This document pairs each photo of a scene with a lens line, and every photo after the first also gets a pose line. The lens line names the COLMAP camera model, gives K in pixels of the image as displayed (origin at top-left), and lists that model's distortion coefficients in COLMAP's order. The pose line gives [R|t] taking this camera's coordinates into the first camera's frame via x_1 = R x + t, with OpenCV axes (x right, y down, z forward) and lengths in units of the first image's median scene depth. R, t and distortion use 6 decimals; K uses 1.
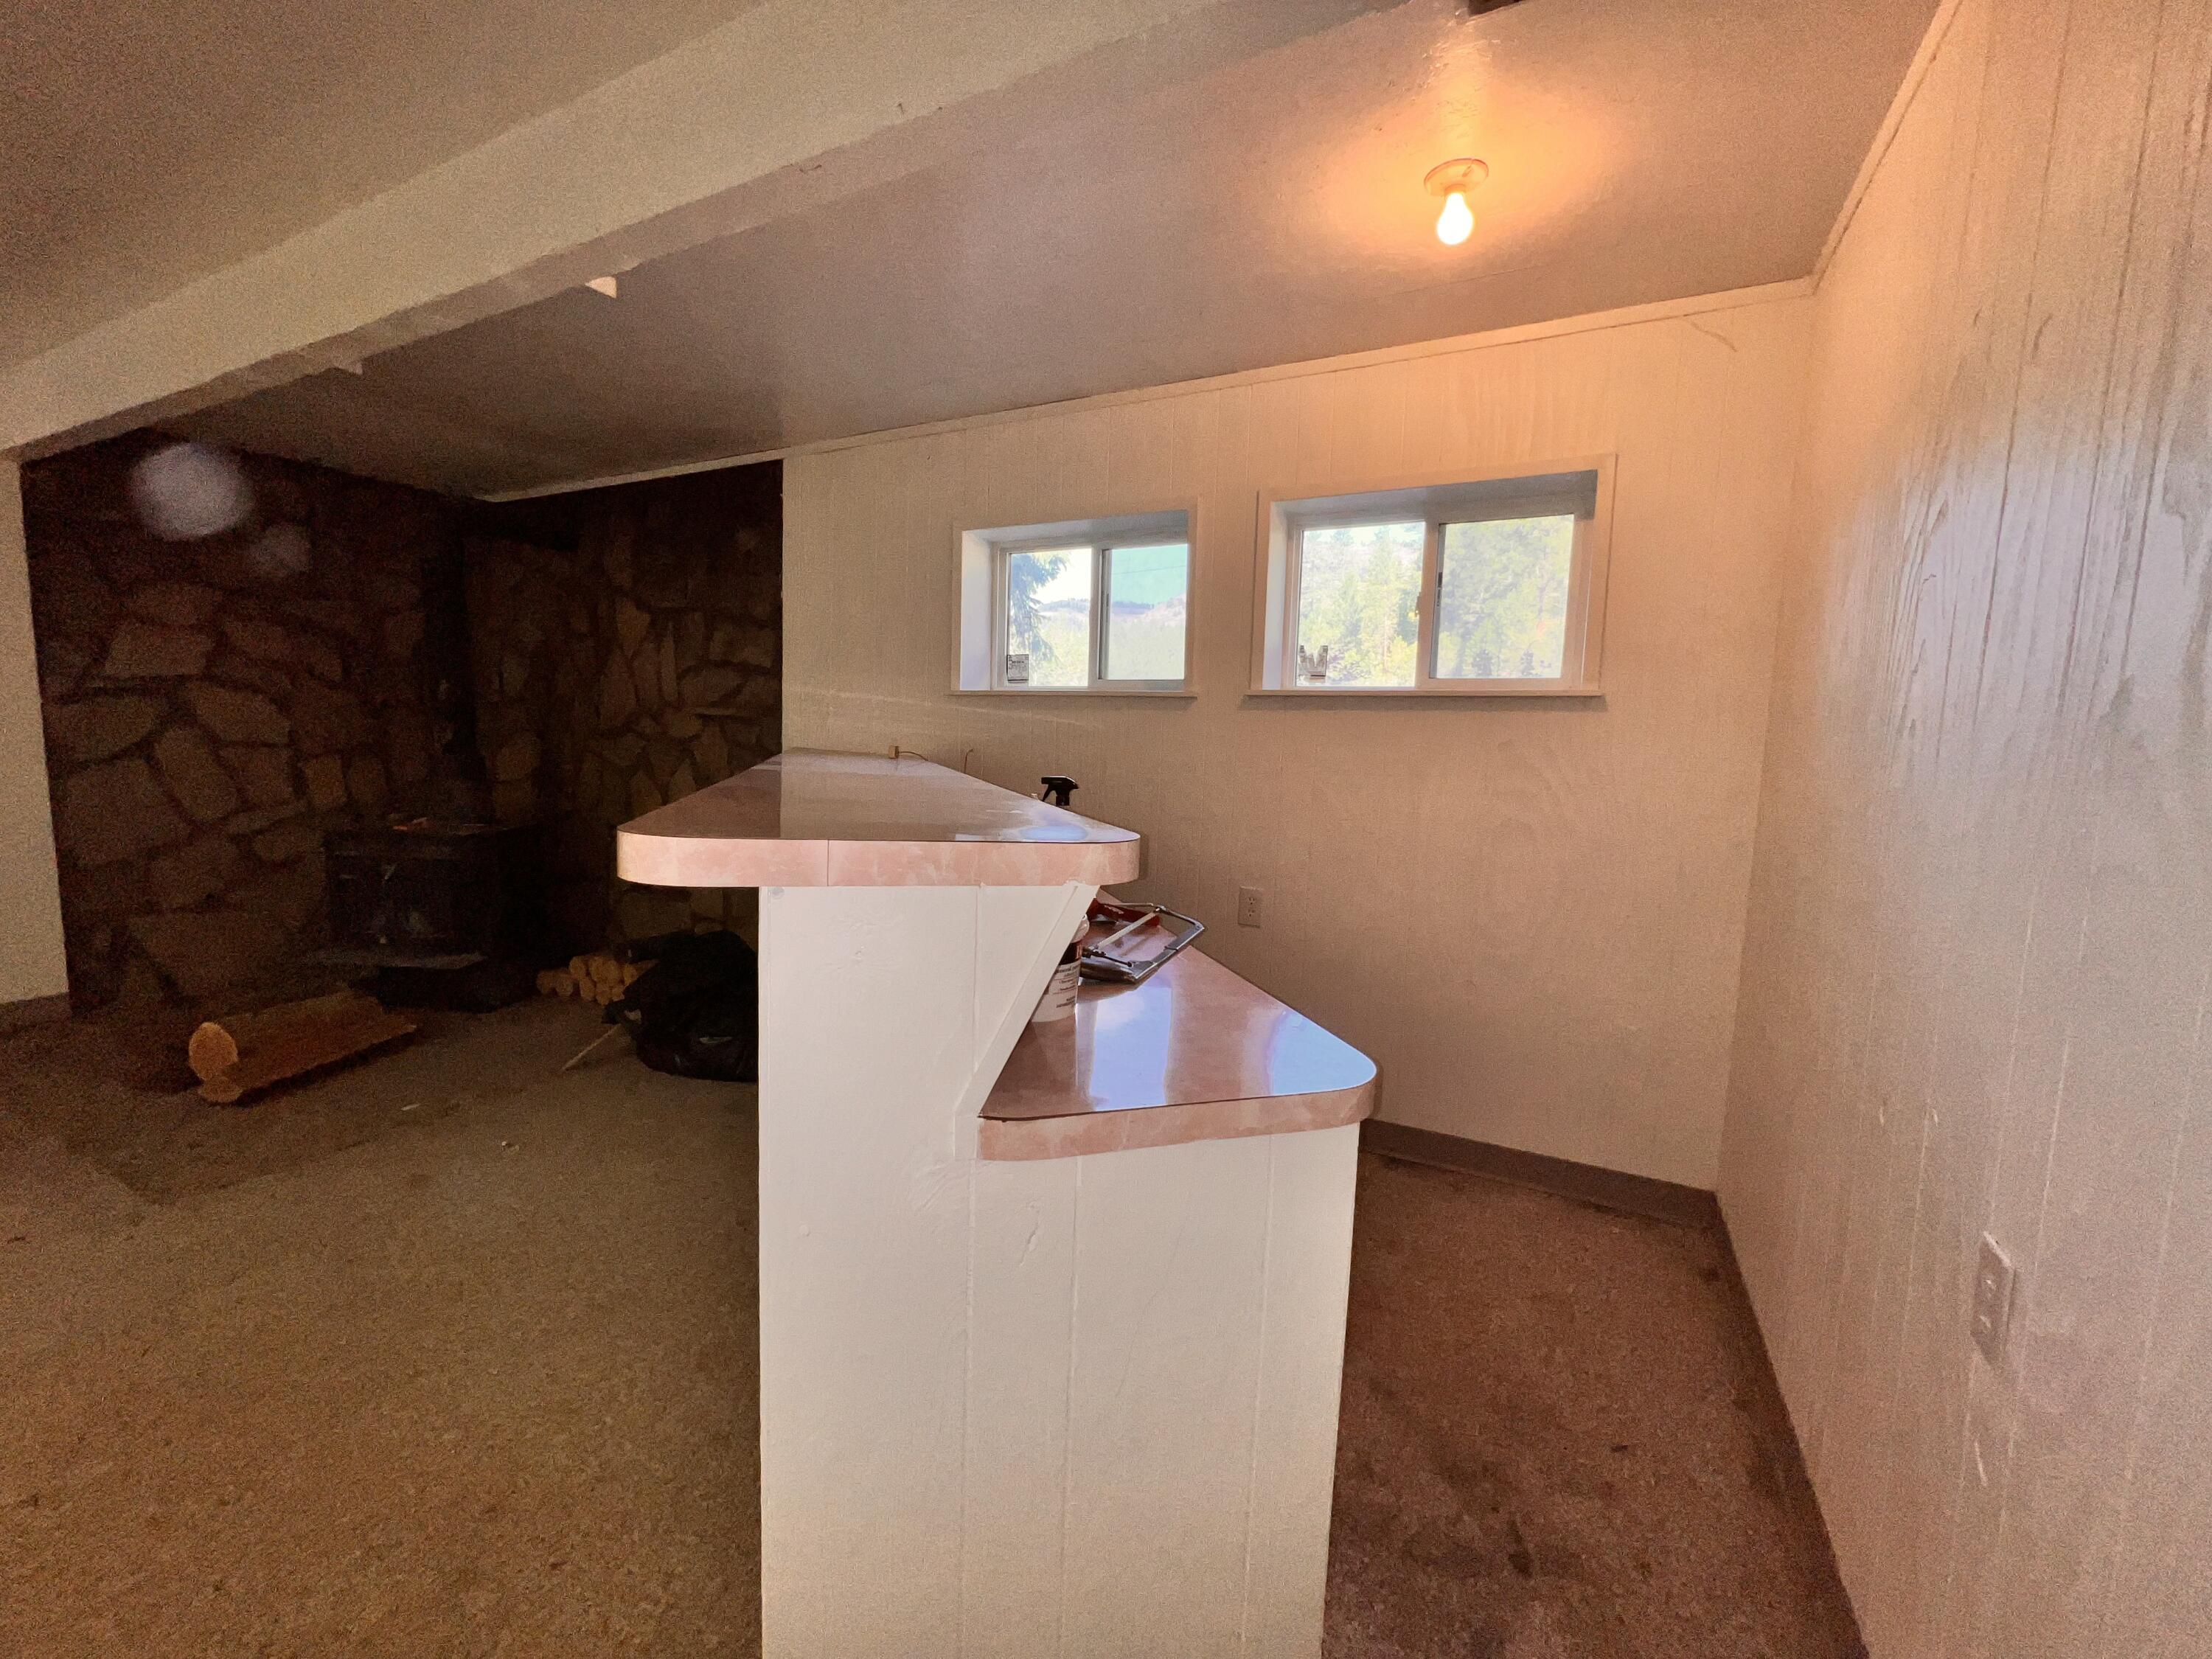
lens RADIAL K [[890.4, 0, 1110.0], [0, 890.4, 830.8], [0, 0, 1]] dist [-0.001427, 0.000478]
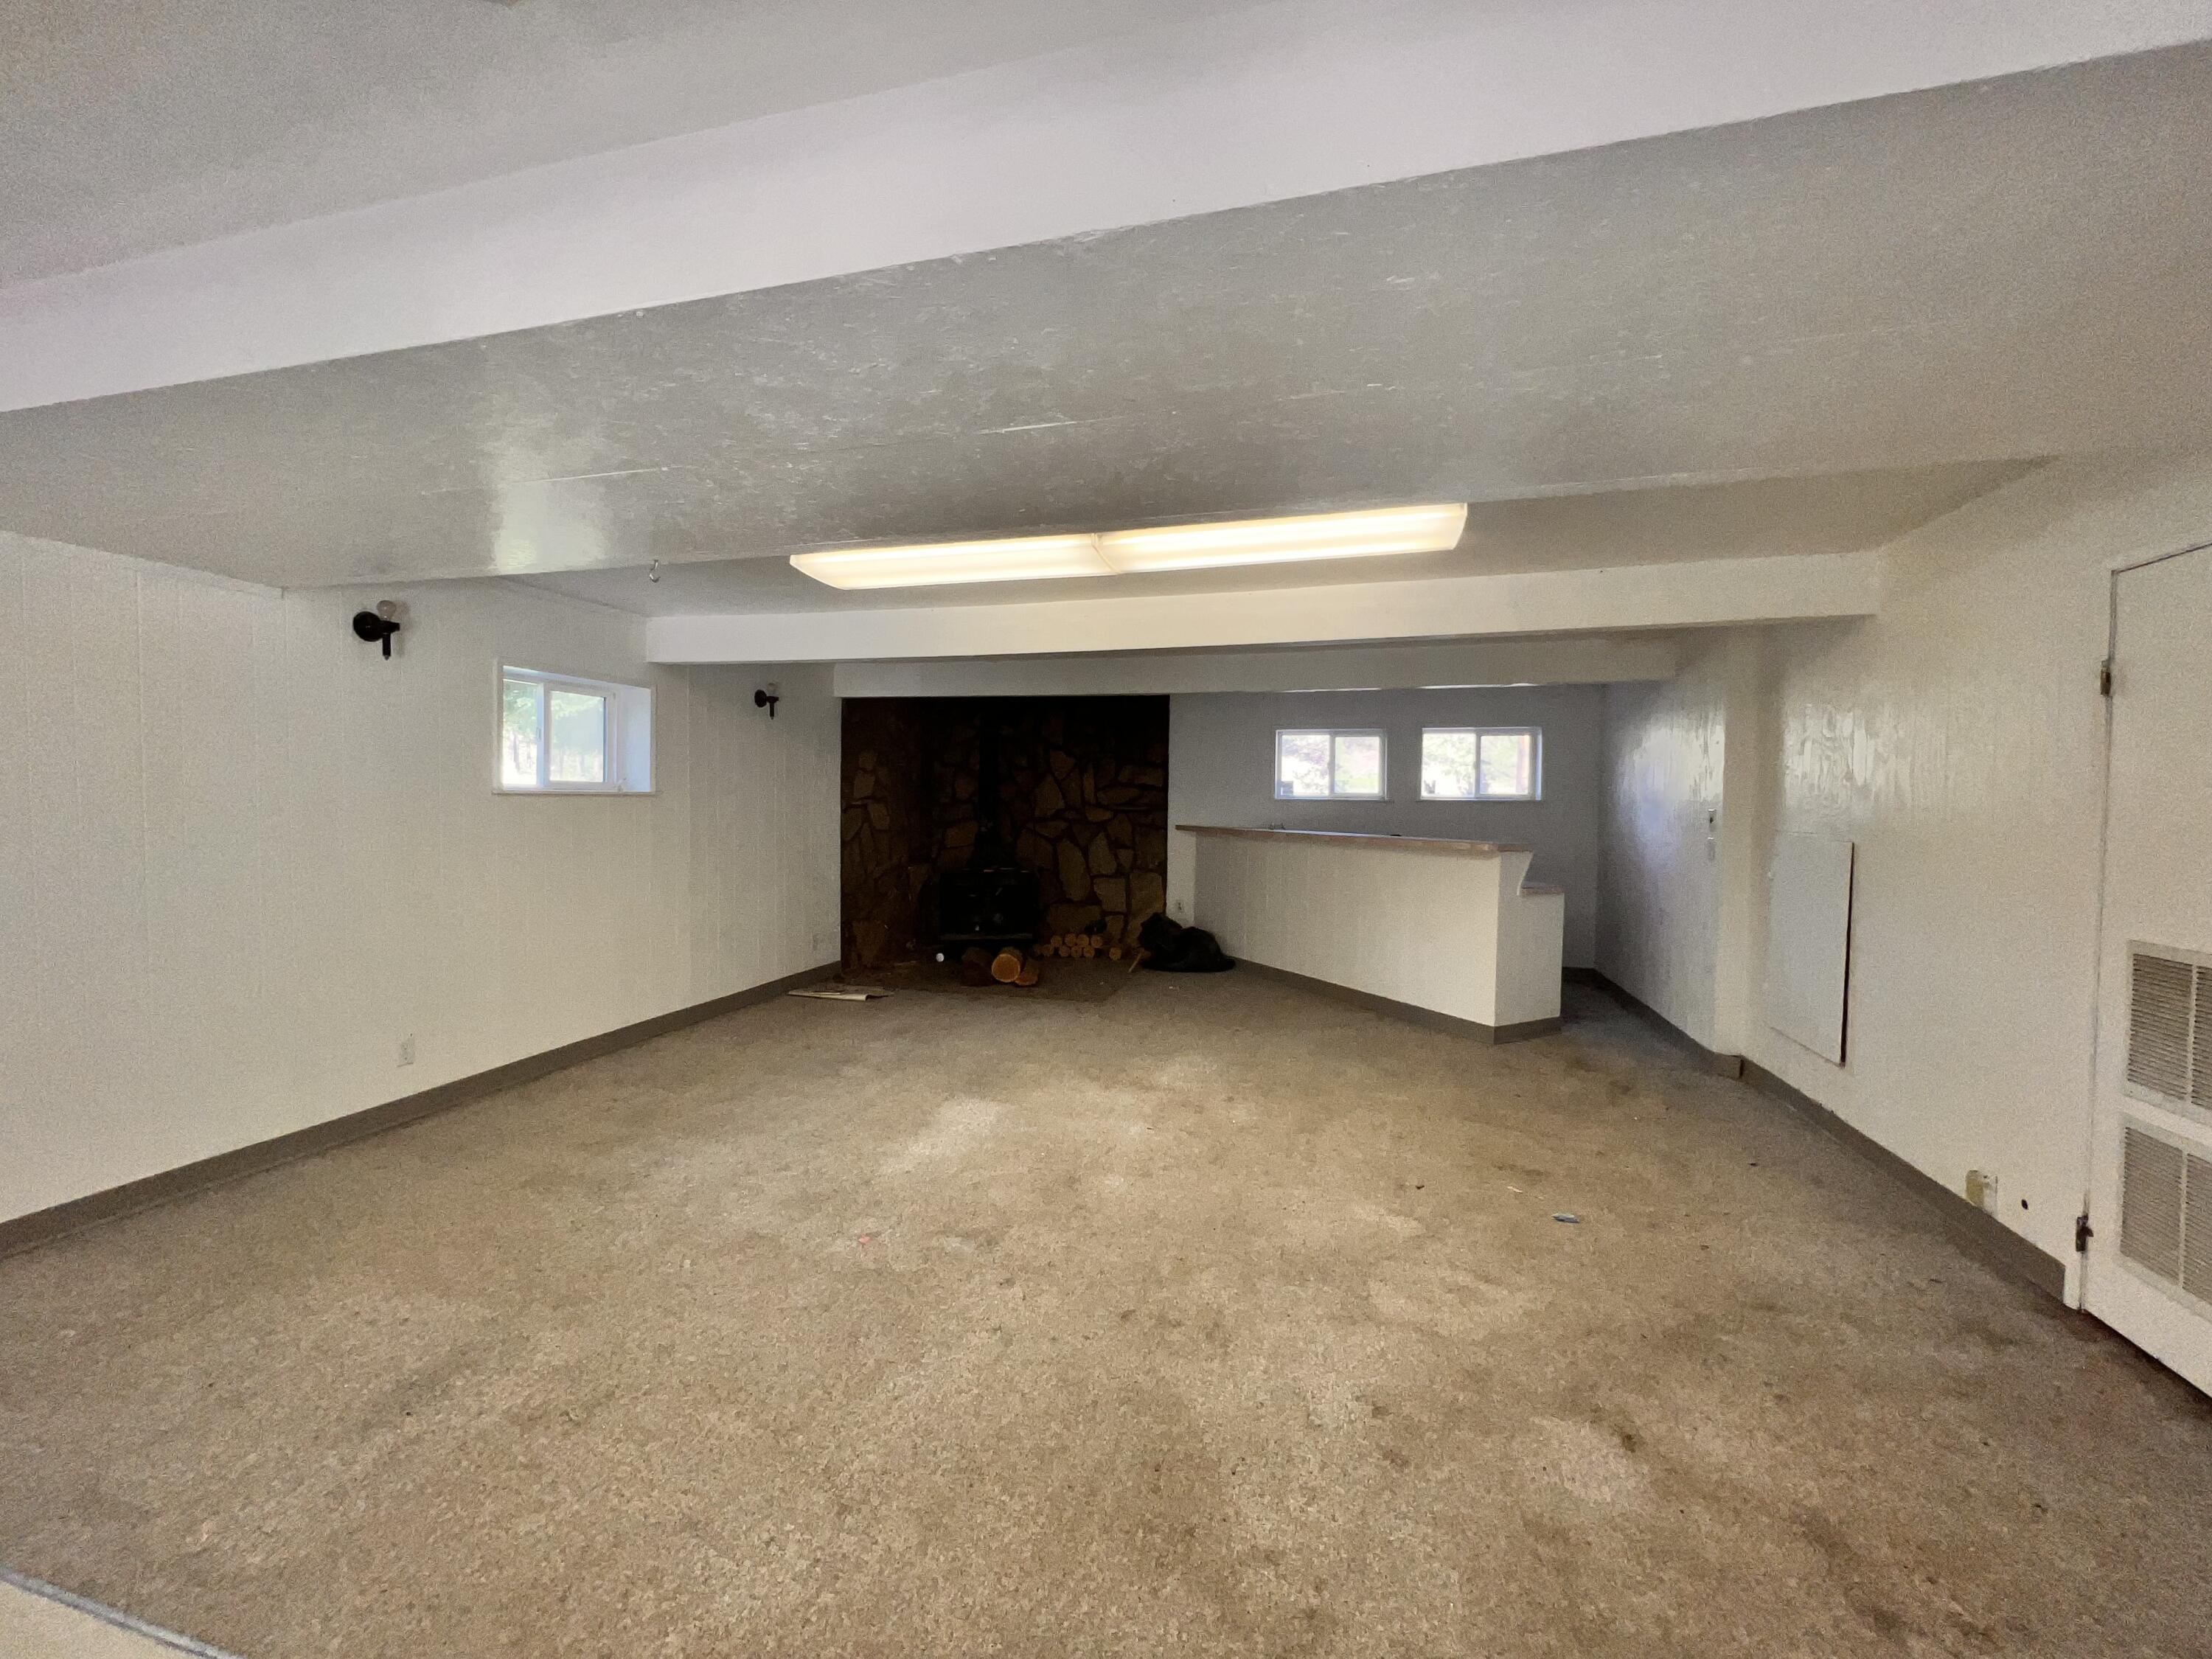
lens RADIAL K [[890.4, 0, 1102.7], [0, 890.4, 828.8], [0, 0, 1]] dist [-0.001427, 0.000478]
pose [[0.979250, -0.029188, 0.200542, -0.899332], [0.041410, 0.997514, -0.057023, 0.025549], [-0.198379, 0.064144, 0.978024, -0.958812]]
